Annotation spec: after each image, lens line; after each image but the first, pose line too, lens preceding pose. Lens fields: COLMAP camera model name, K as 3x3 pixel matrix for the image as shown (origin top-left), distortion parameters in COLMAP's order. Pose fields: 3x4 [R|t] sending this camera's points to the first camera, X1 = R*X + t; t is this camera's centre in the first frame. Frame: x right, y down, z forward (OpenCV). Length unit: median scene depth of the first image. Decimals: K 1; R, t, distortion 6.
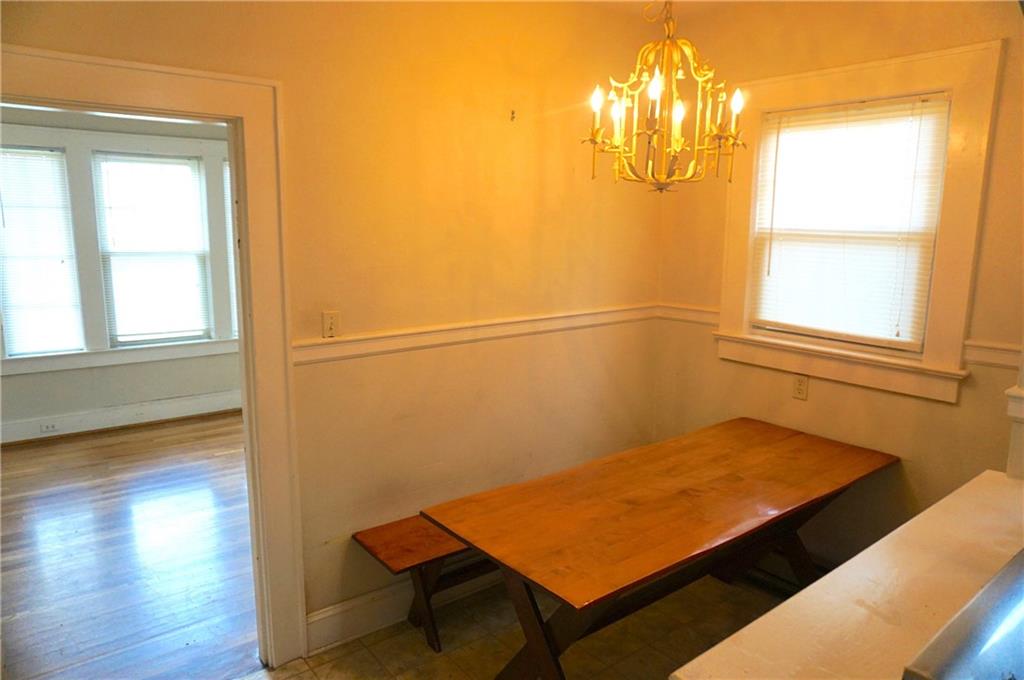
lens RADIAL K [[683.3, 0, 507.4], [0, 683.3, 353.1], [0, 0, 1]] dist [-0.042232, 0.029847]
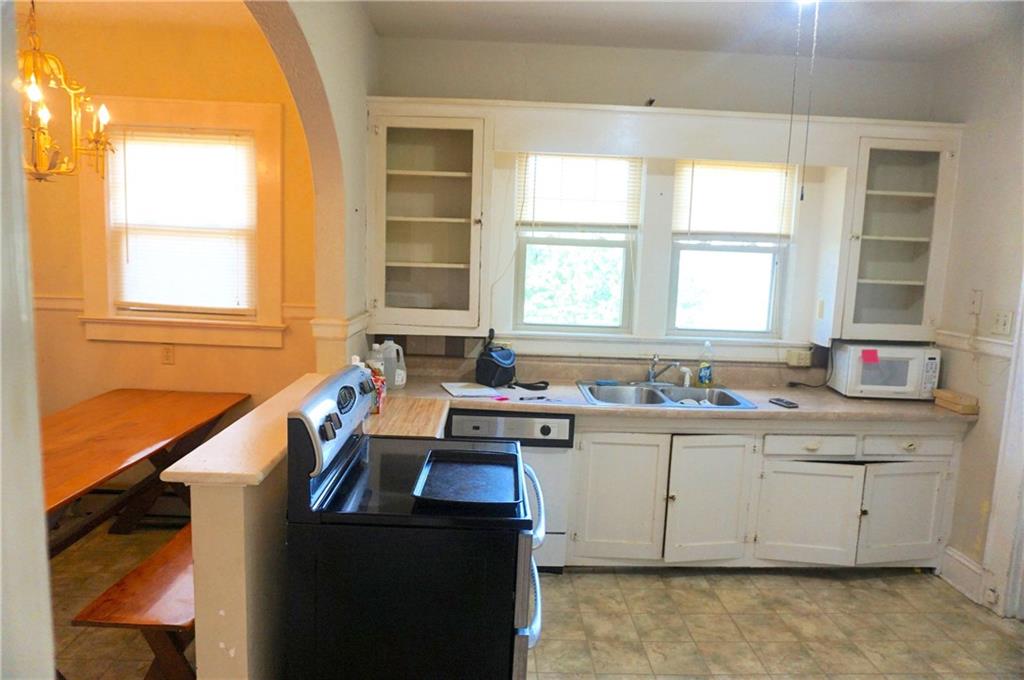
lens RADIAL K [[666.9, 0, 512.0], [0, 666.9, 340.0], [0, 0, 1]] dist [-0.028300, 0.000049]
pose [[0.583158, -0.085730, 0.807823, -0.191075], [0.116437, 0.992969, 0.021323, 0.083126], [-0.803971, 0.081626, 0.589040, -0.229811]]
